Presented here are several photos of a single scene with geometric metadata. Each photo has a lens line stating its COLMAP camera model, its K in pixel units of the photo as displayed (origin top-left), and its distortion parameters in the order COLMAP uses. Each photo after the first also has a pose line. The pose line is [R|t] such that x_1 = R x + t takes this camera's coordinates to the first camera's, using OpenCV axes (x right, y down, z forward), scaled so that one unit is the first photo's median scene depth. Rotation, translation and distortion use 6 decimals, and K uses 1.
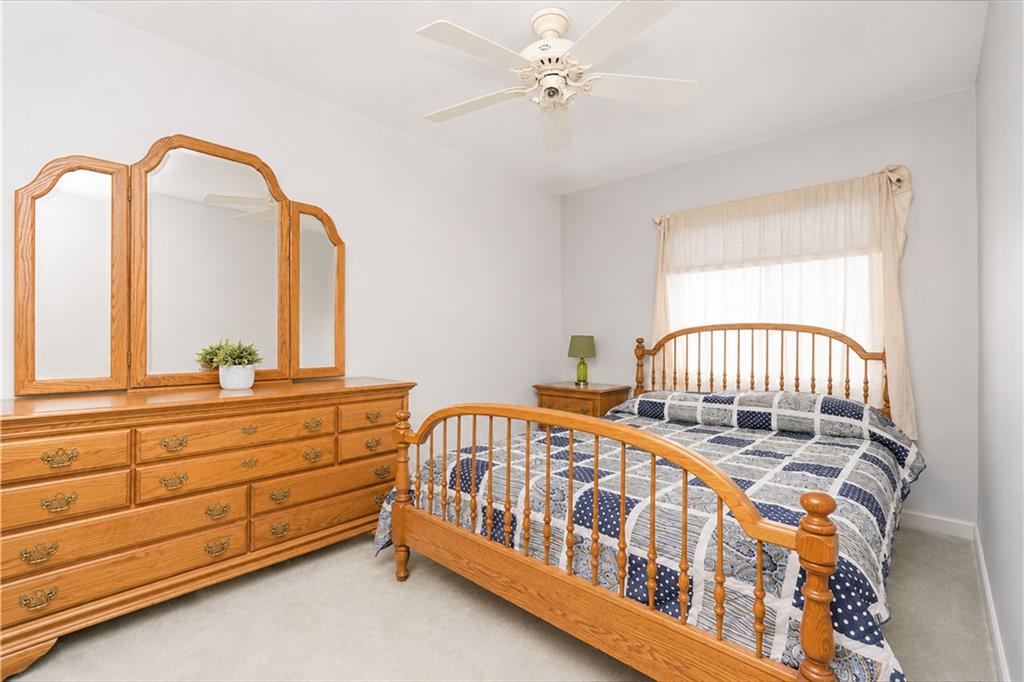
lens RADIAL K [[456.7, 0, 509.9], [0, 456.7, 342.5], [0, 0, 1]] dist [0.002287, 0.000245]
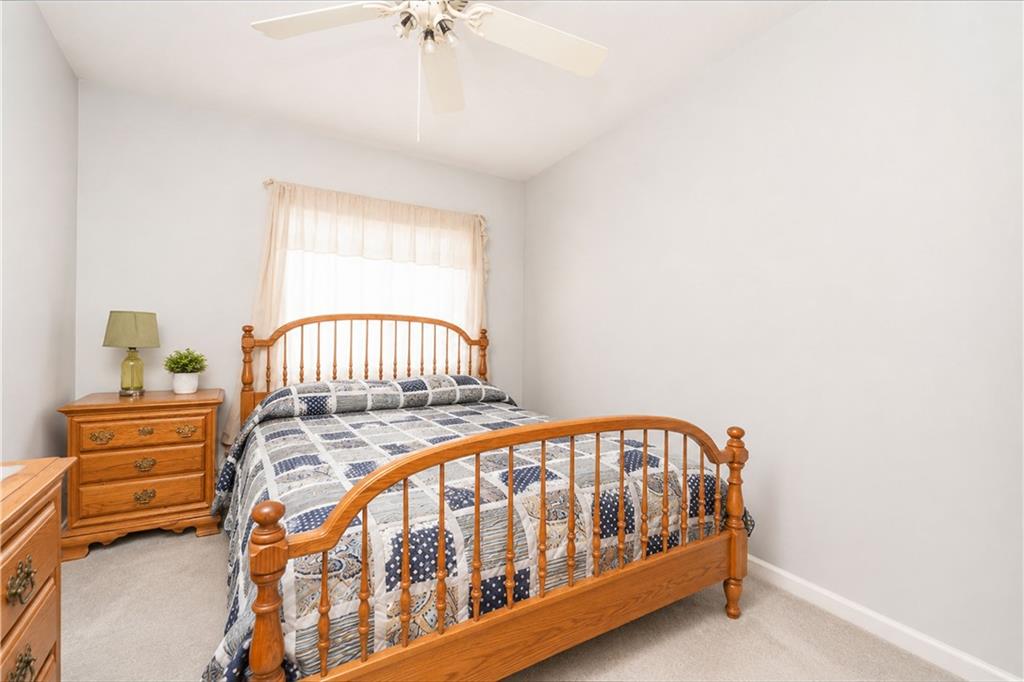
lens RADIAL K [[442.8, 0, 509.5], [0, 442.8, 338.3], [0, 0, 1]] dist [-0.061483, -0.000077]
pose [[0.267936, -0.002232, 0.963434, -0.371373], [-0.001459, 0.999995, 0.002722, 0.011172], [-0.963436, -0.002135, 0.267931, 0.463433]]
